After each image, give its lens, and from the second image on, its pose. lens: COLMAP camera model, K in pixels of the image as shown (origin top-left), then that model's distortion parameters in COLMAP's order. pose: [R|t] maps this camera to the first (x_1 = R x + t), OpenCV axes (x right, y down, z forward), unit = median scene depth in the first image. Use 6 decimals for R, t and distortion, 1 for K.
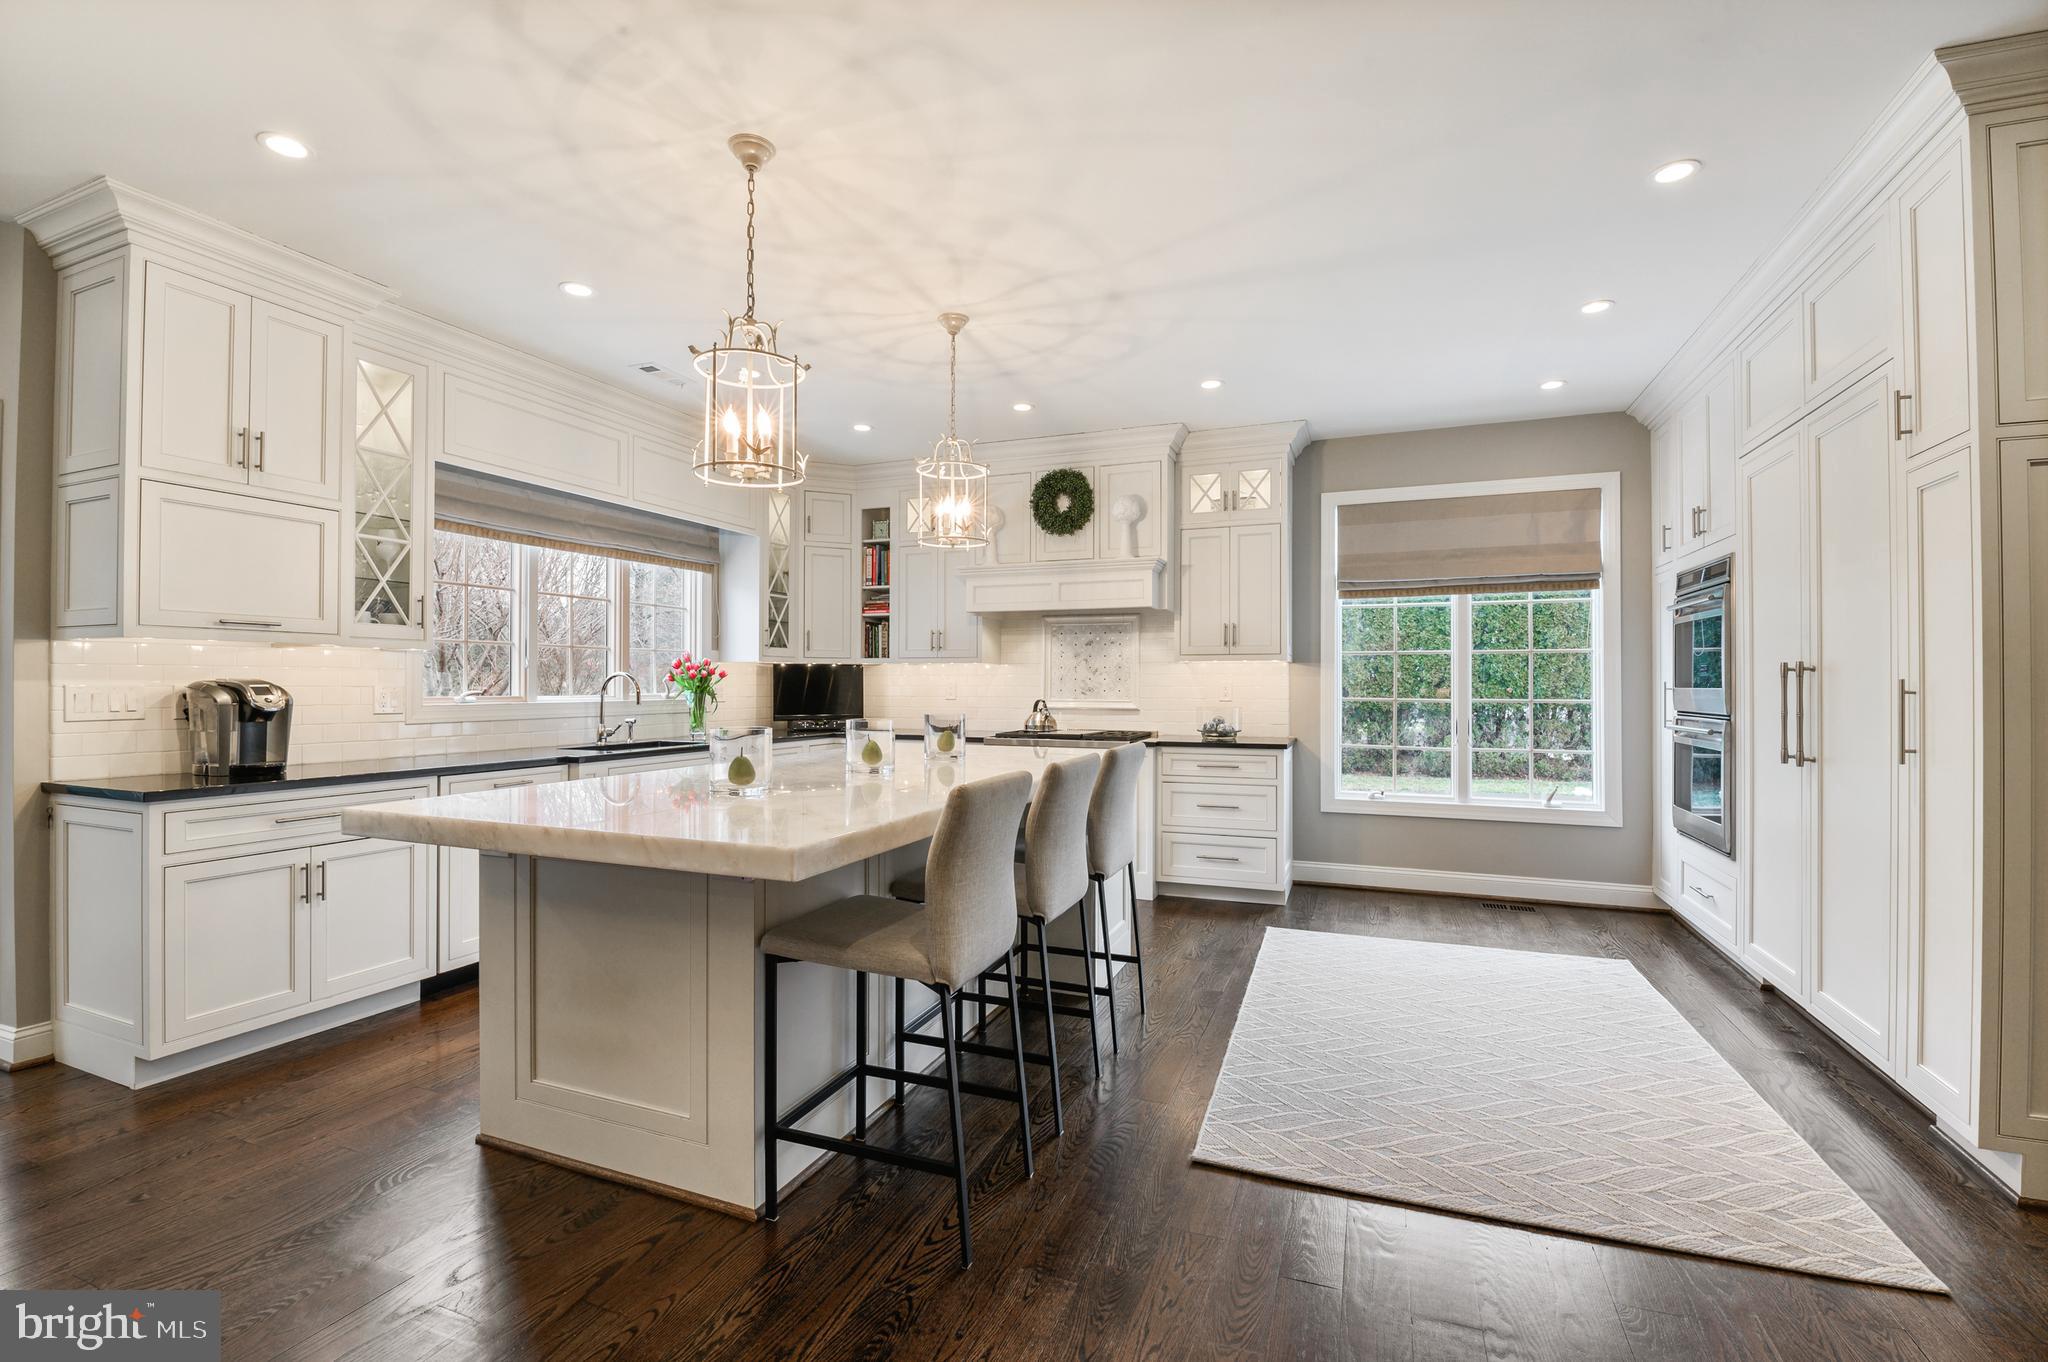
lens RADIAL K [[889.8, 0, 1016.4], [0, 889.8, 680.1], [0, 0, 1]] dist [-0.007956, -0.003786]
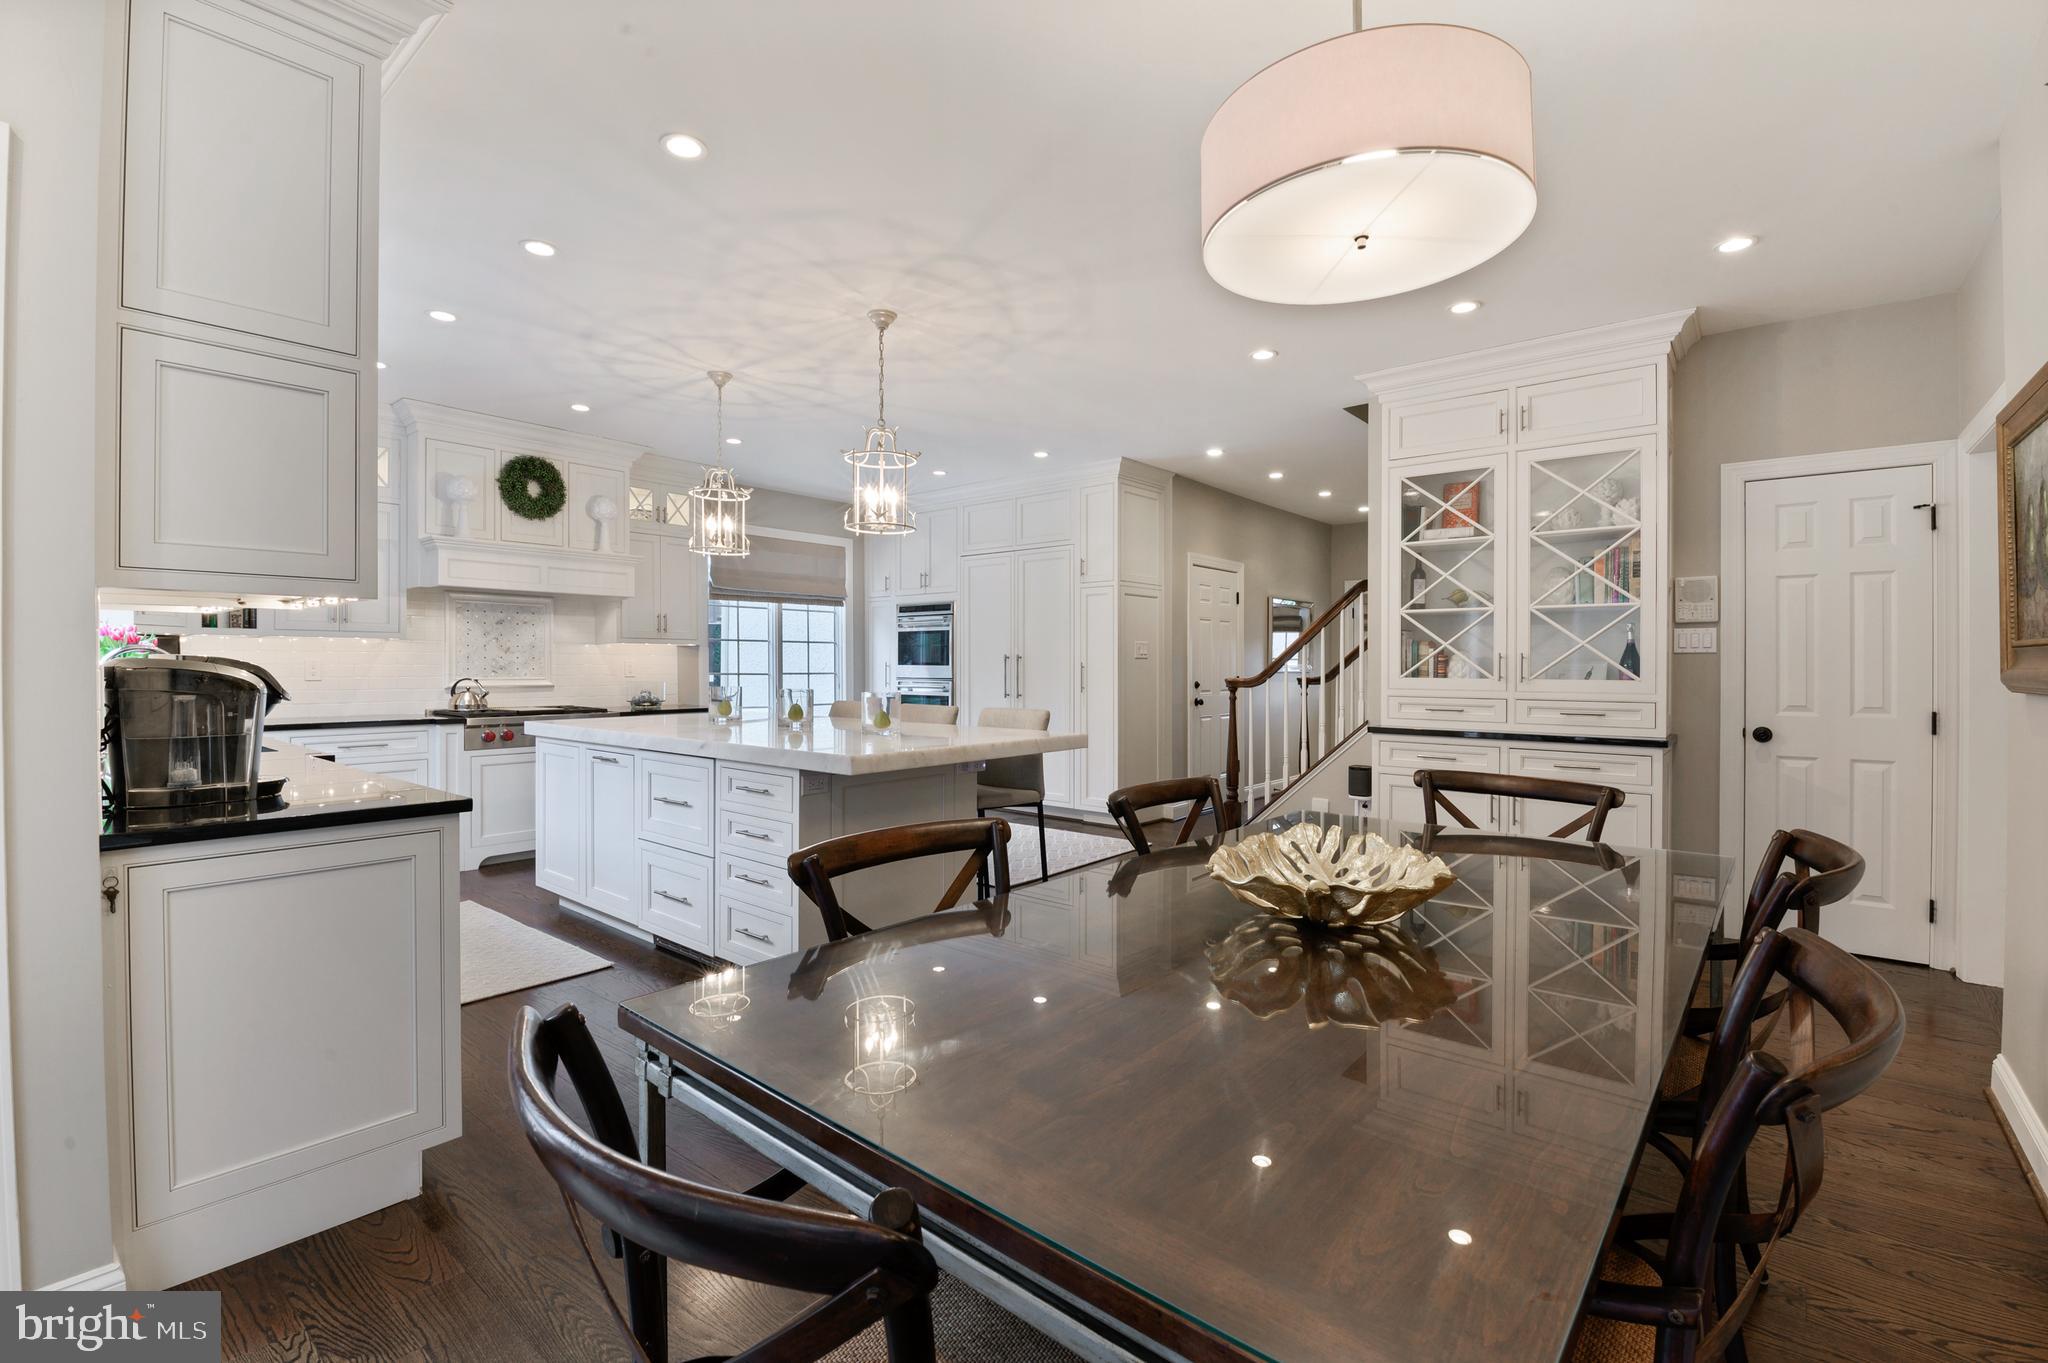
lens RADIAL K [[889.8, 0, 1035.2], [0, 889.8, 677.1], [0, 0, 1]] dist [-0.007956, -0.003786]
pose [[0.298156, -0.016156, 0.954380, -1.118904], [-0.008689, 0.999769, 0.019639, -0.006397], [-0.954478, -0.014148, 0.297947, 0.188047]]
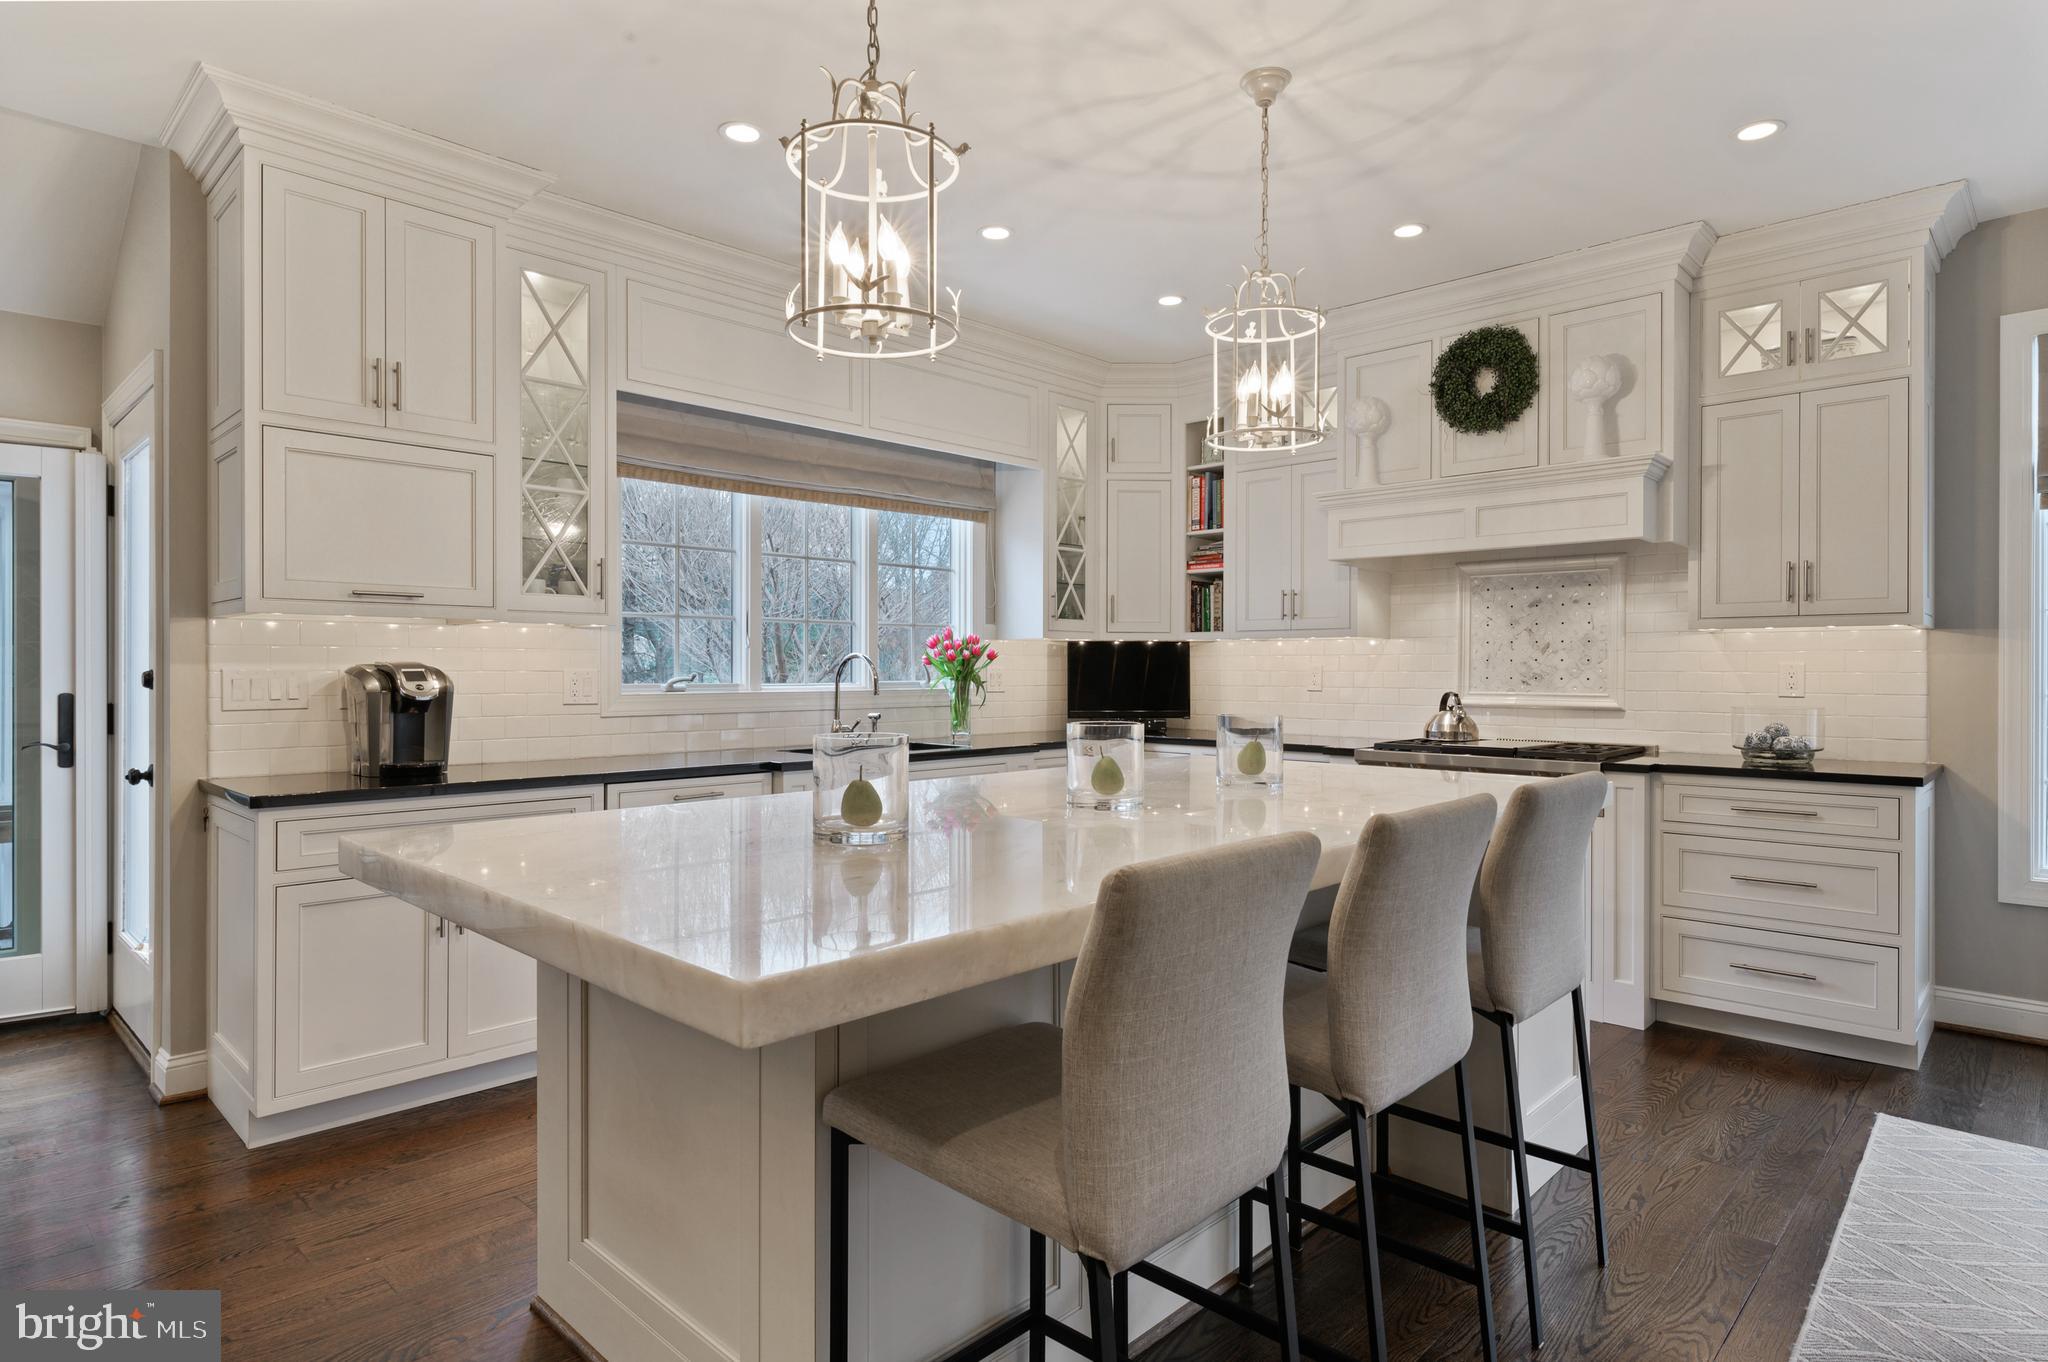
lens RADIAL K [[1106.0, 0, 1019.8], [0, 1106.0, 671.3], [0, 0, 1]] dist [0.010636, -0.008704]
pose [[0.927059, -0.000210, -0.374917, 0.059482], [0.002235, 0.999985, 0.004964, 0.003236], [0.374910, -0.005440, 0.927045, 0.208258]]
